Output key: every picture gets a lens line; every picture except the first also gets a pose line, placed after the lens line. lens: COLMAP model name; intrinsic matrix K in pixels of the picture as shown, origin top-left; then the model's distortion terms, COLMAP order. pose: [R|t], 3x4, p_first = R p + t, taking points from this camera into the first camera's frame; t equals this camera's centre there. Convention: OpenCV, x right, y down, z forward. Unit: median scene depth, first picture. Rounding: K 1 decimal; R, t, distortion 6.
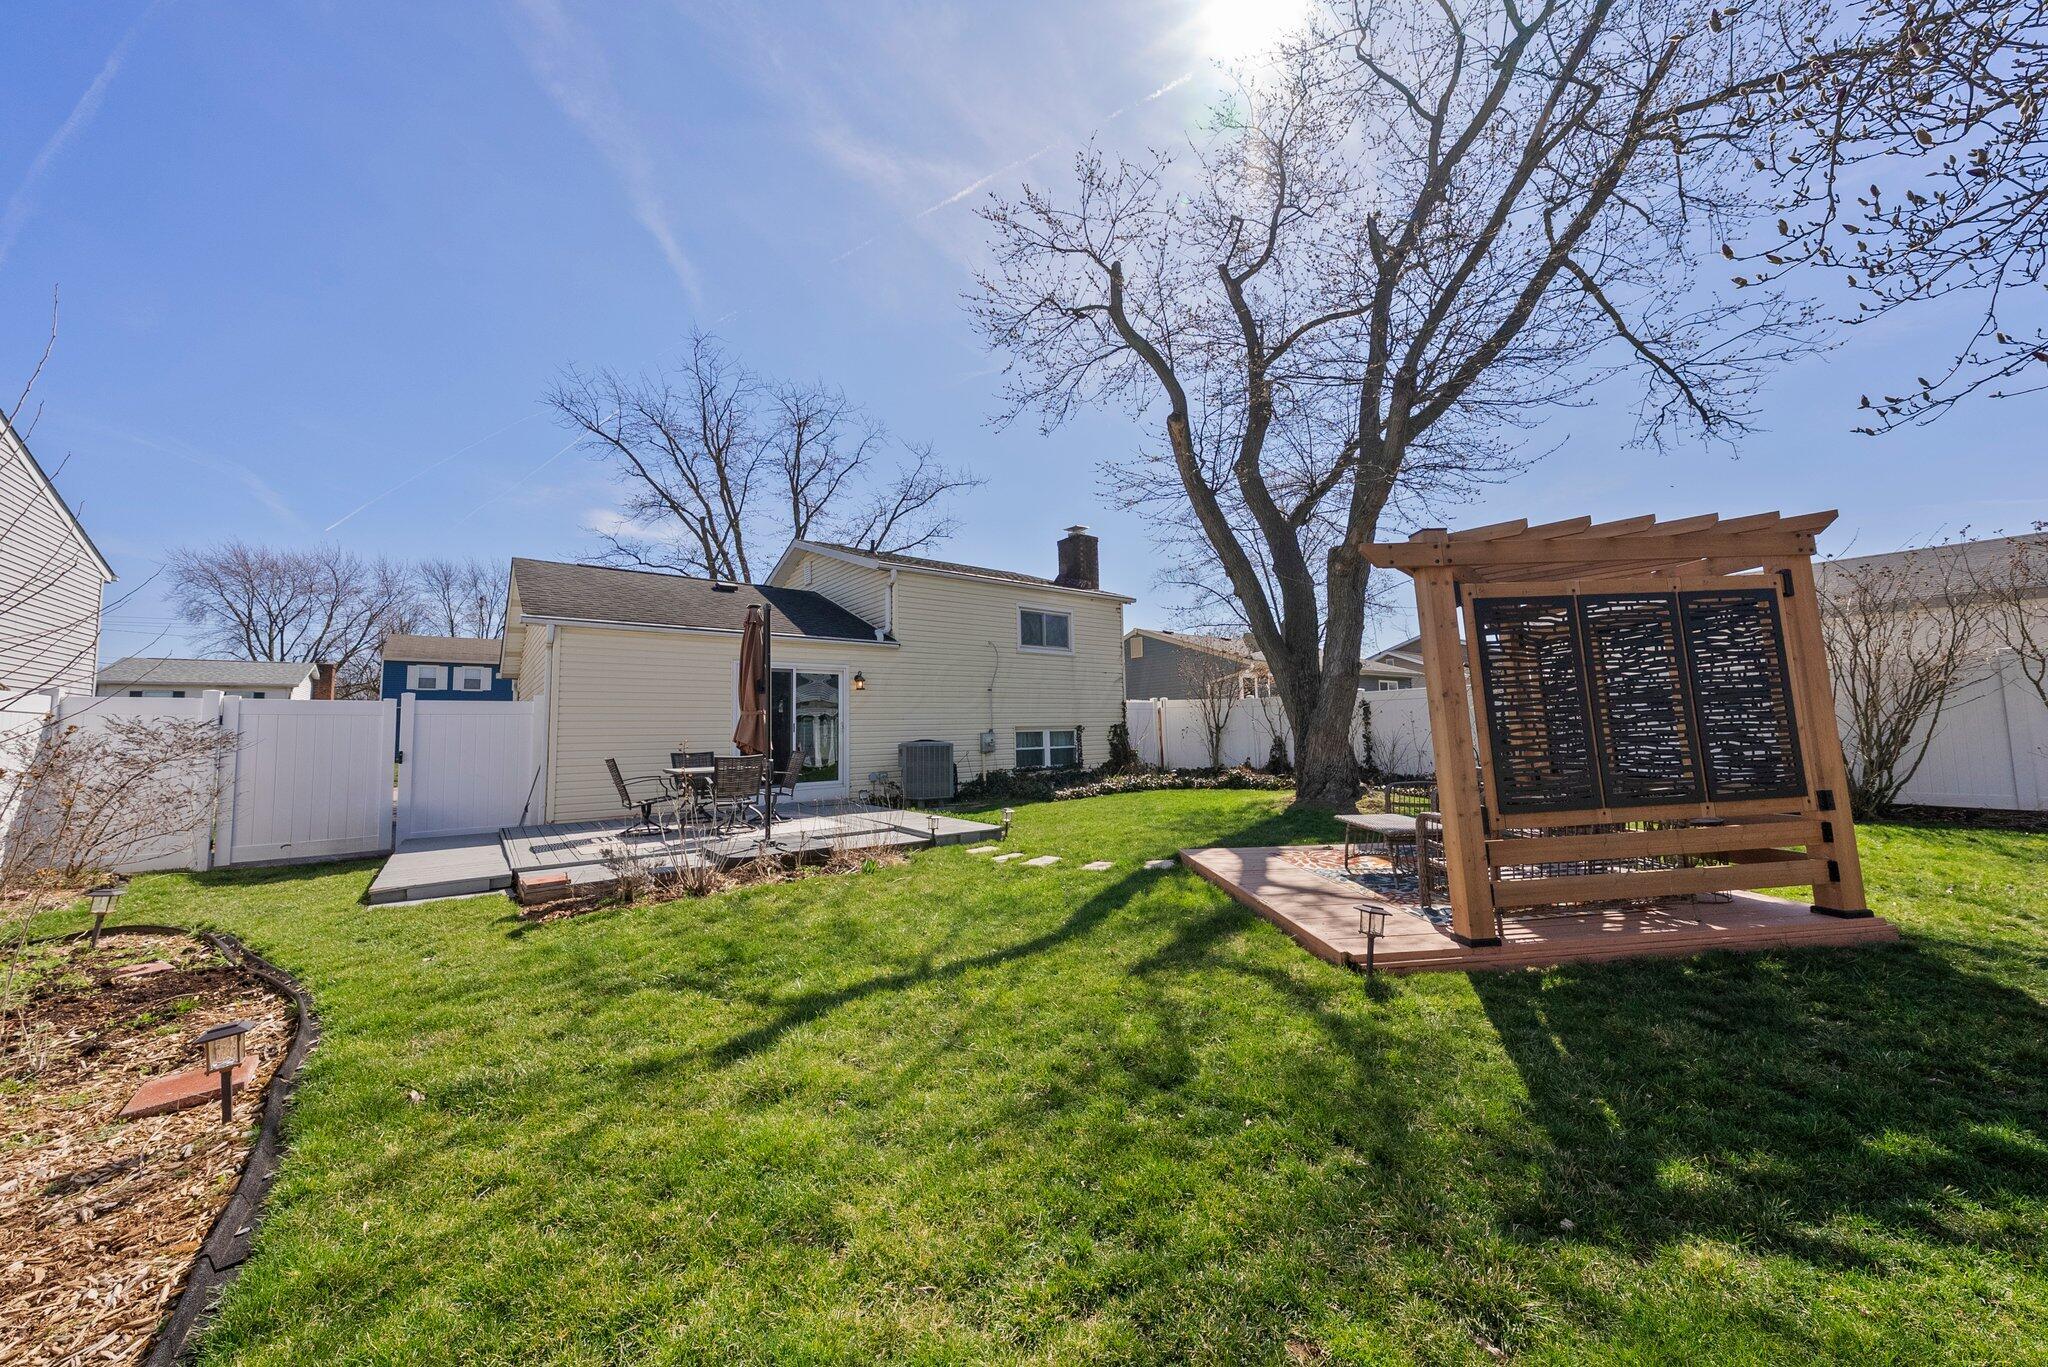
lens RADIAL K [[703.1, 0, 1027.9], [0, 703.1, 673.1], [0, 0, 1]] dist [-0.000180, 0.000082]
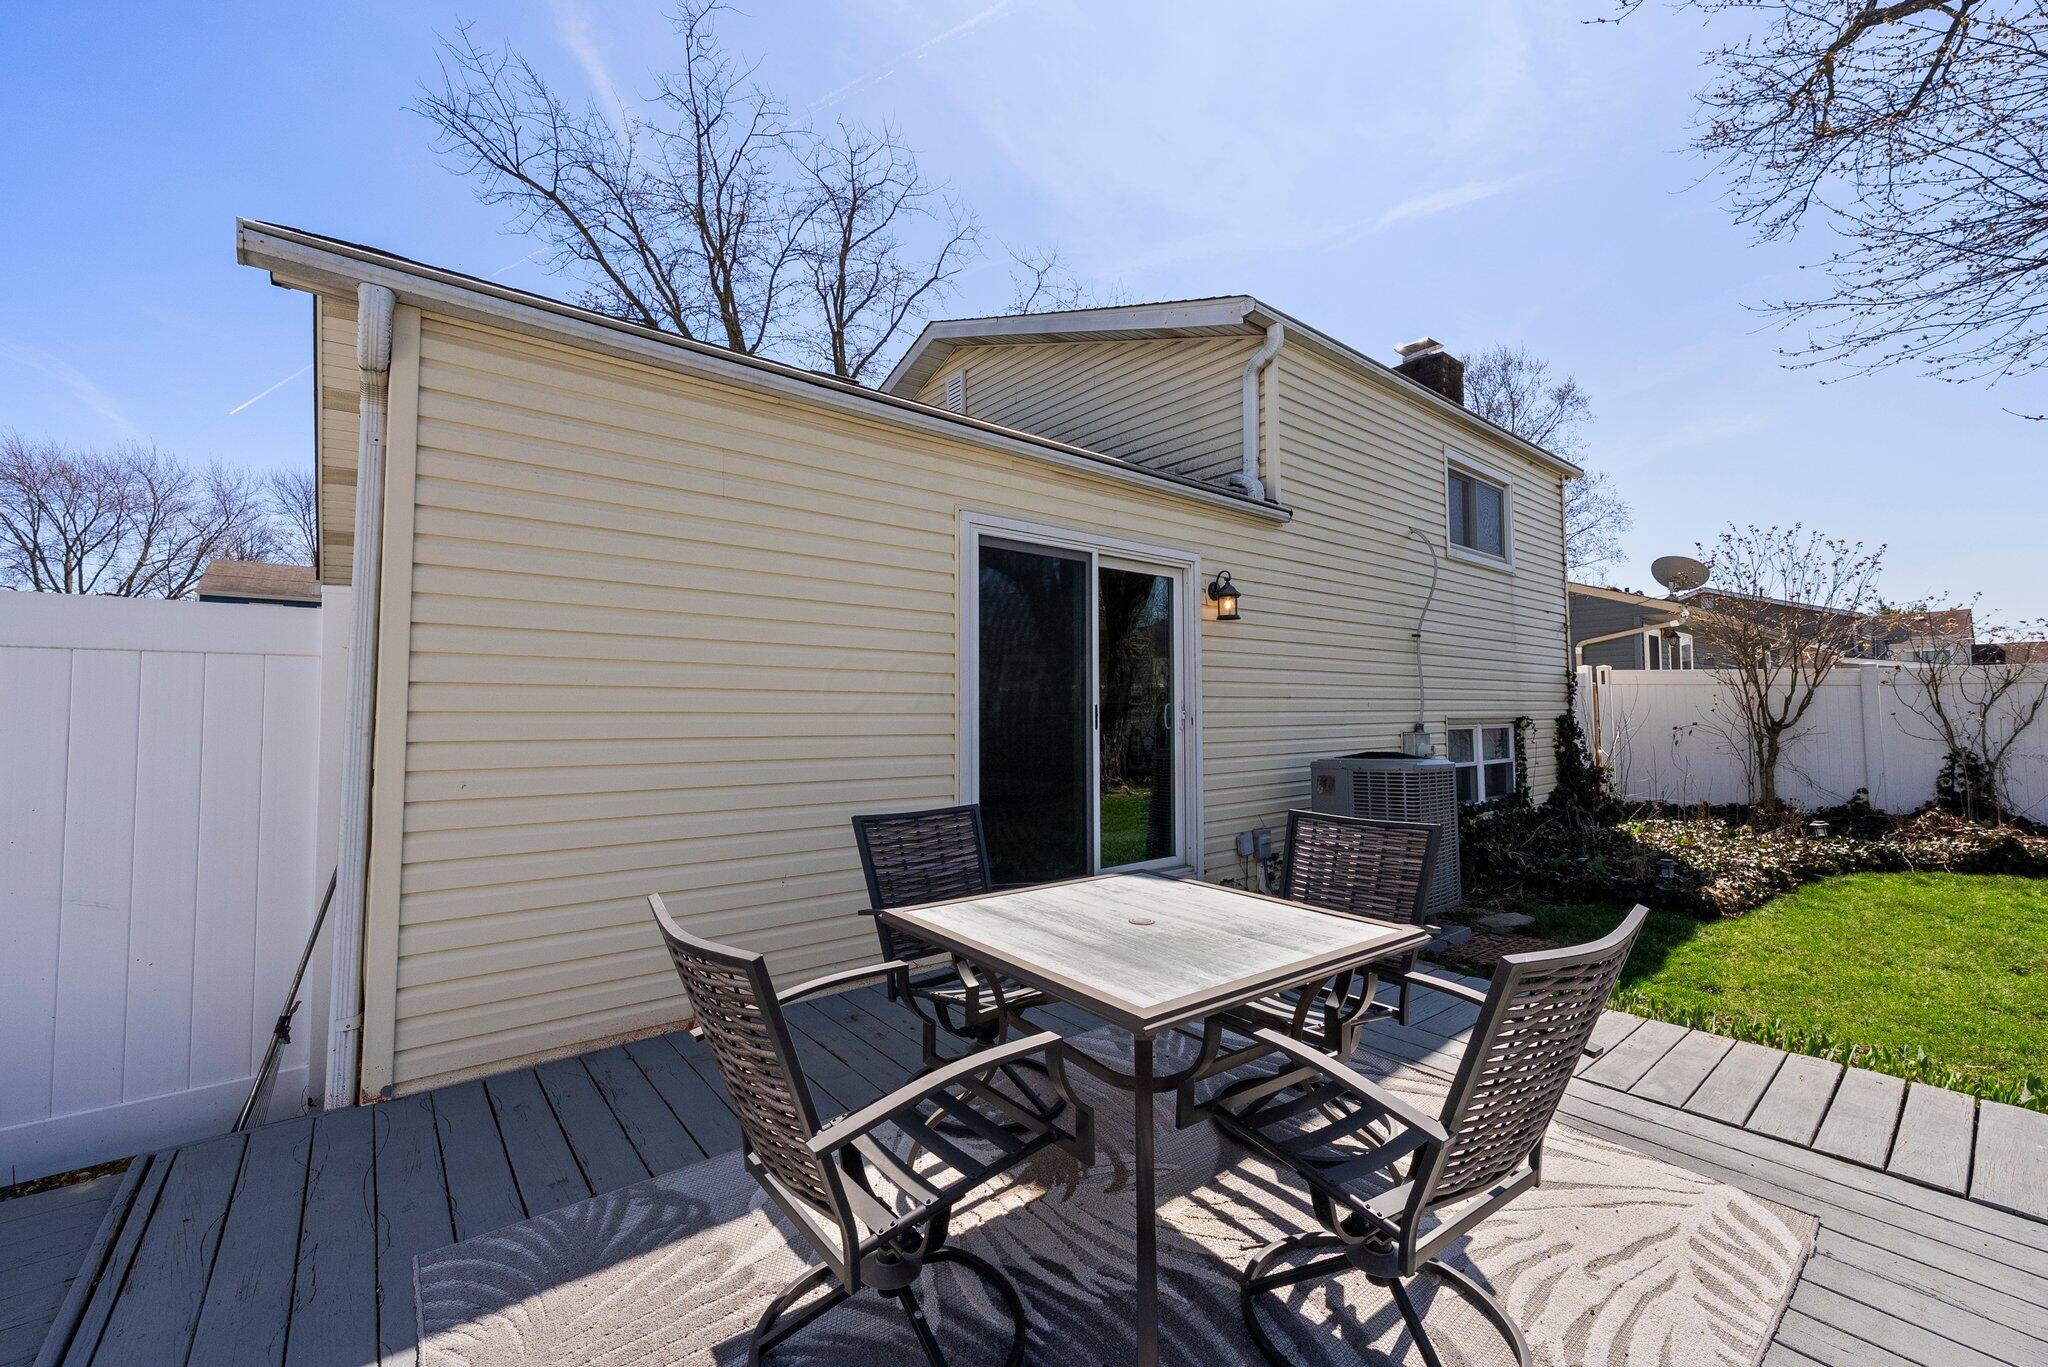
lens RADIAL K [[822.1, 0, 1024.0], [0, 822.1, 683.5], [0, 0, 1]] dist [-0.001844, -0.000061]
pose [[0.999774, 0.018208, 0.010993, -0.264603], [-0.018713, 0.998682, 0.047786, 0.029226], [-0.010108, -0.047981, 0.998797, 0.413255]]
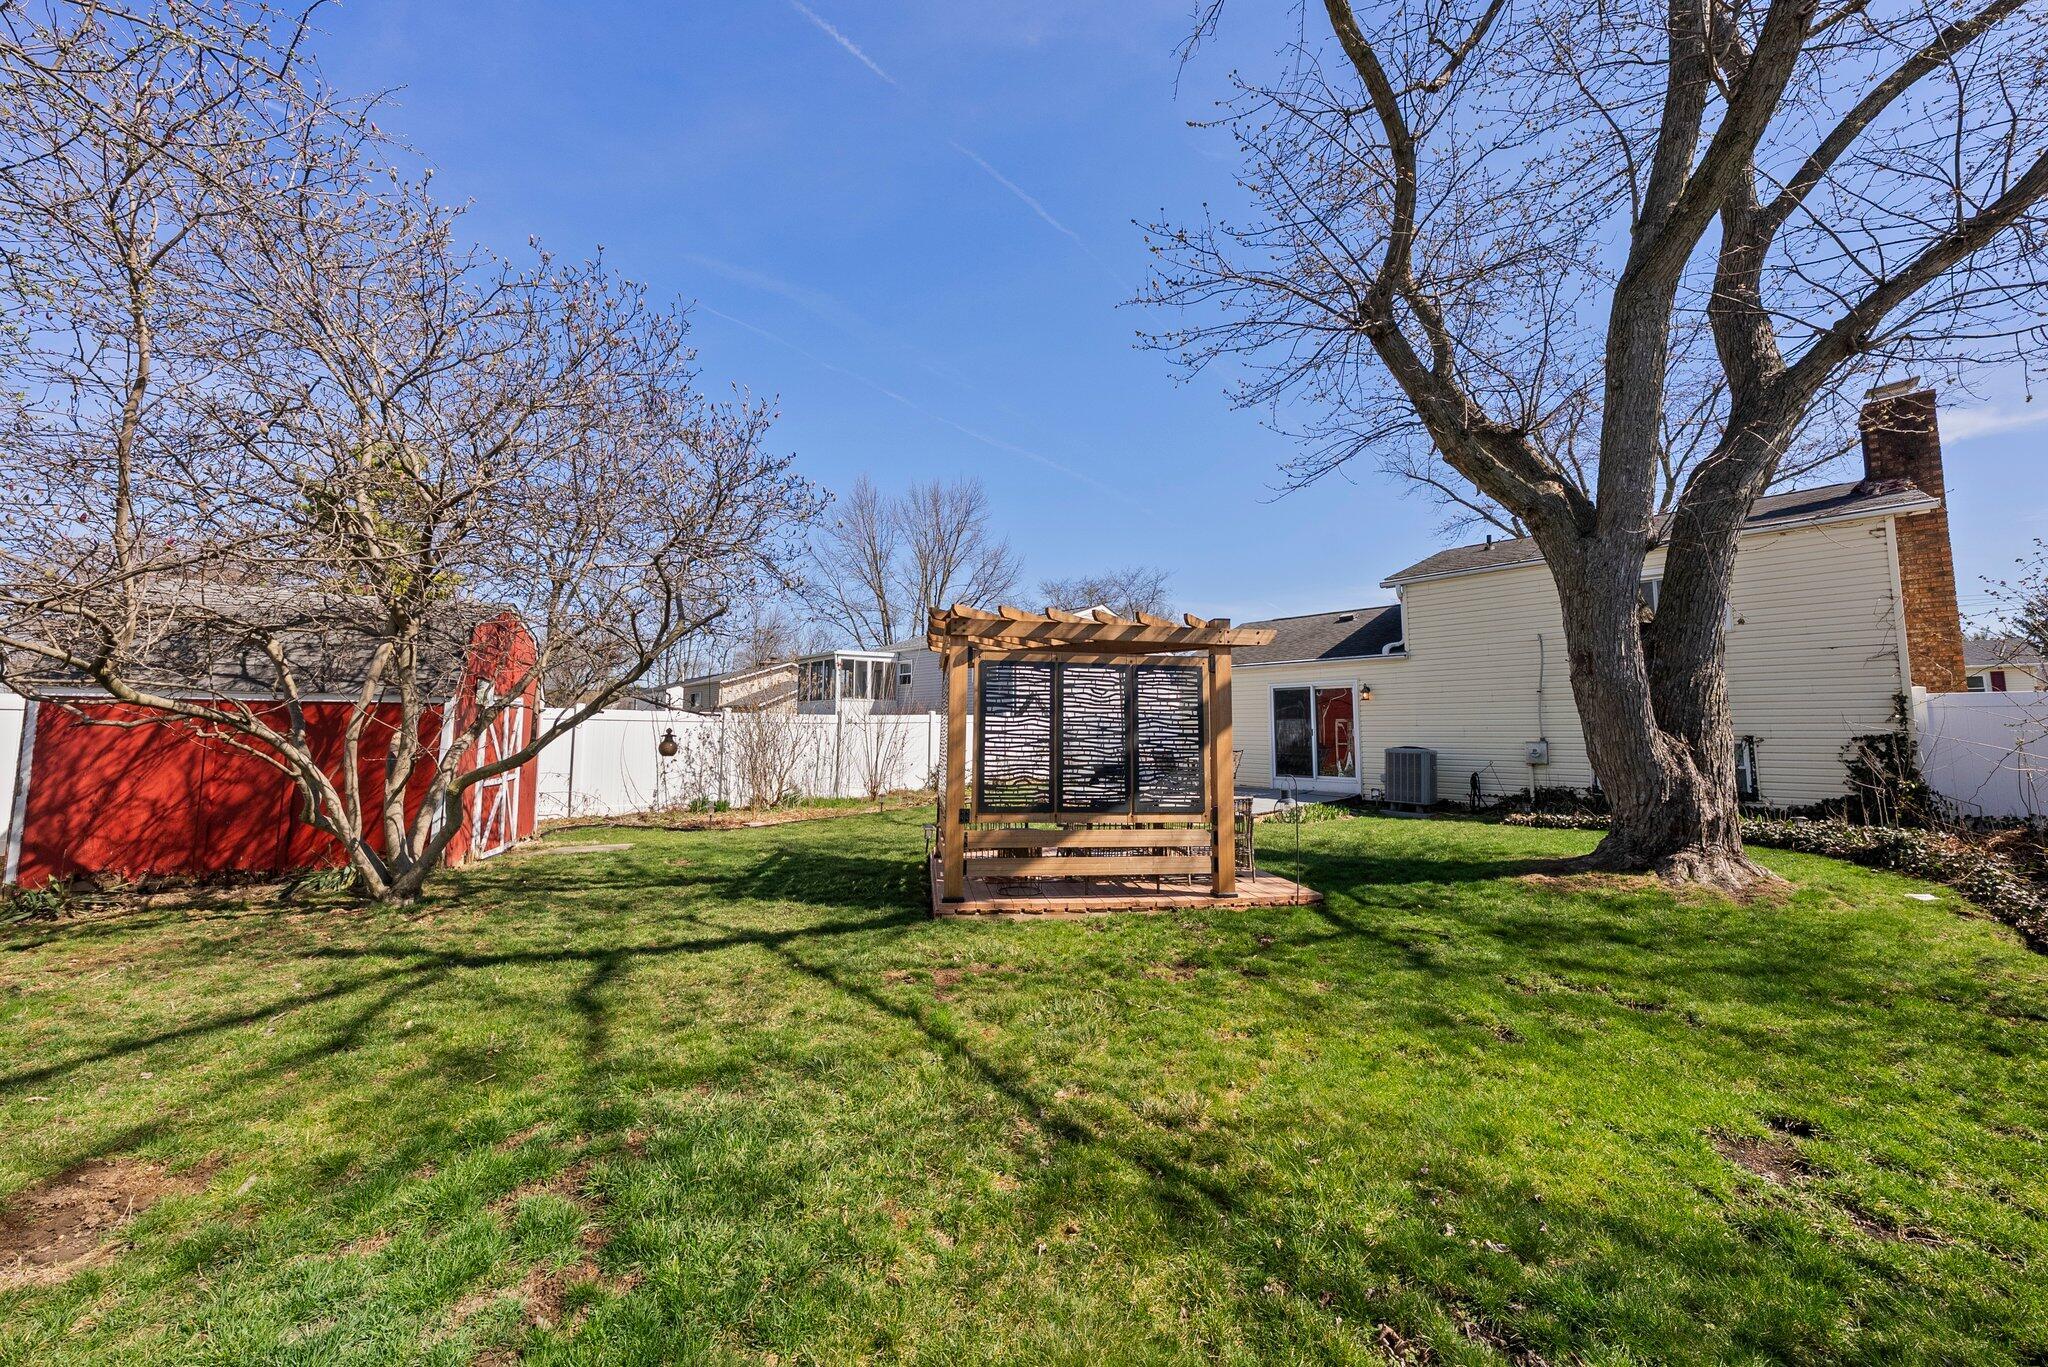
lens RADIAL K [[703.1, 0, 1027.9], [0, 703.1, 673.1], [0, 0, 1]] dist [-0.000180, 0.000082]
pose [[0.090477, -0.061545, -0.993995, 0.631381], [0.079973, 0.995314, -0.054347, -0.001067], [0.992682, -0.074576, 0.094975, 0.264817]]
